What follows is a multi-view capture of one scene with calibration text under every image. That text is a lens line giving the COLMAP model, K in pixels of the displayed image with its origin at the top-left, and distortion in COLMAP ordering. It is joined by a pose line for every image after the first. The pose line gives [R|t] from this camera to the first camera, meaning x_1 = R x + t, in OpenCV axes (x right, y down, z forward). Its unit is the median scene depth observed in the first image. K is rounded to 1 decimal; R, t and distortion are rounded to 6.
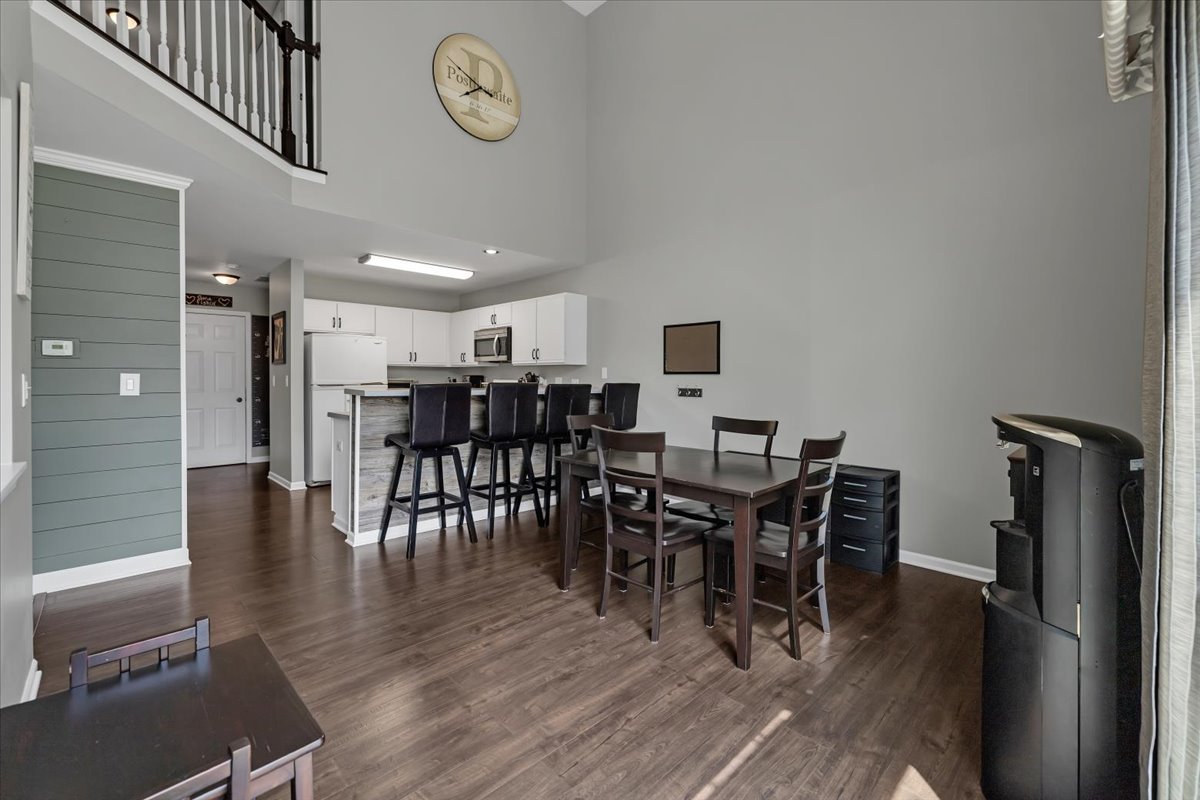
lens RADIAL K [[530.7, 0, 599.8], [0, 530.7, 386.9], [0, 0, 1]] dist [-0.000659, 0.000045]
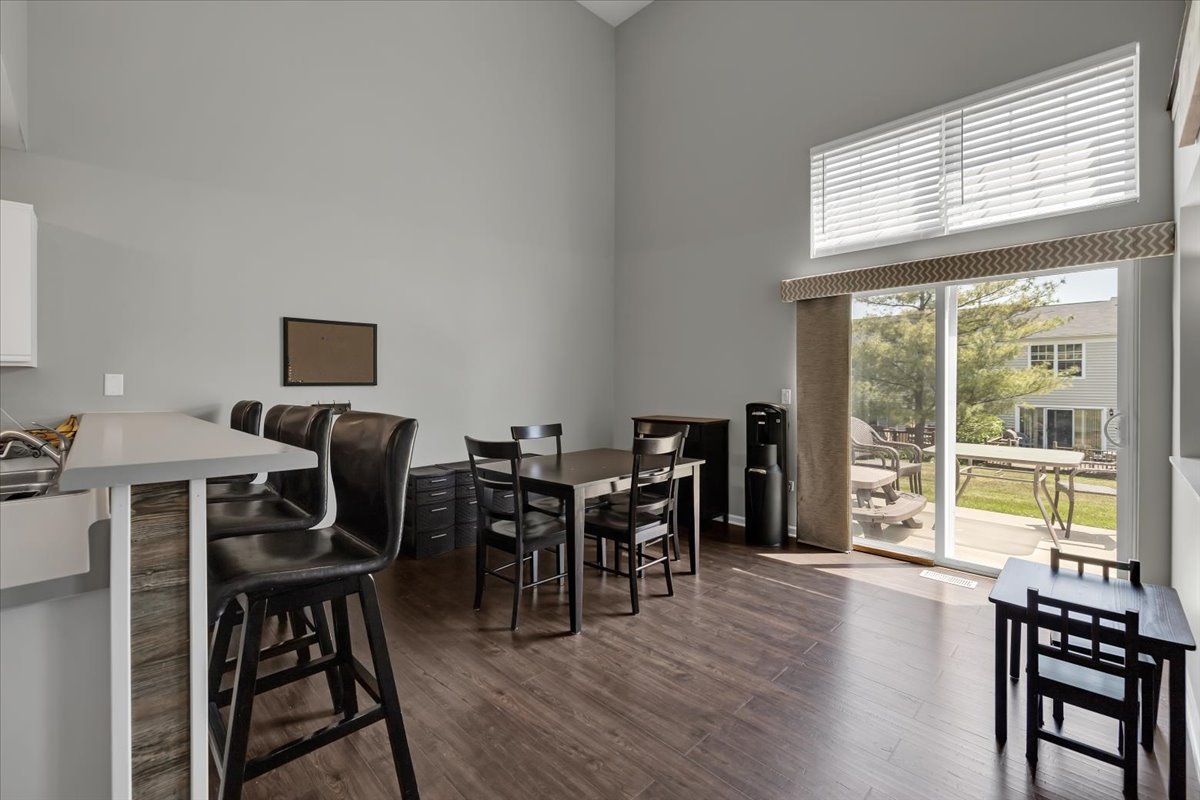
lens RADIAL K [[509.8, 0, 594.1], [0, 509.8, 380.4], [0, 0, 1]] dist [0.000341, -0.000006]
pose [[-0.024265, -0.004004, 0.999698, -0.483816], [0.017636, 0.999835, 0.004433, -0.023300], [-0.999550, 0.017738, -0.024190, 0.514322]]
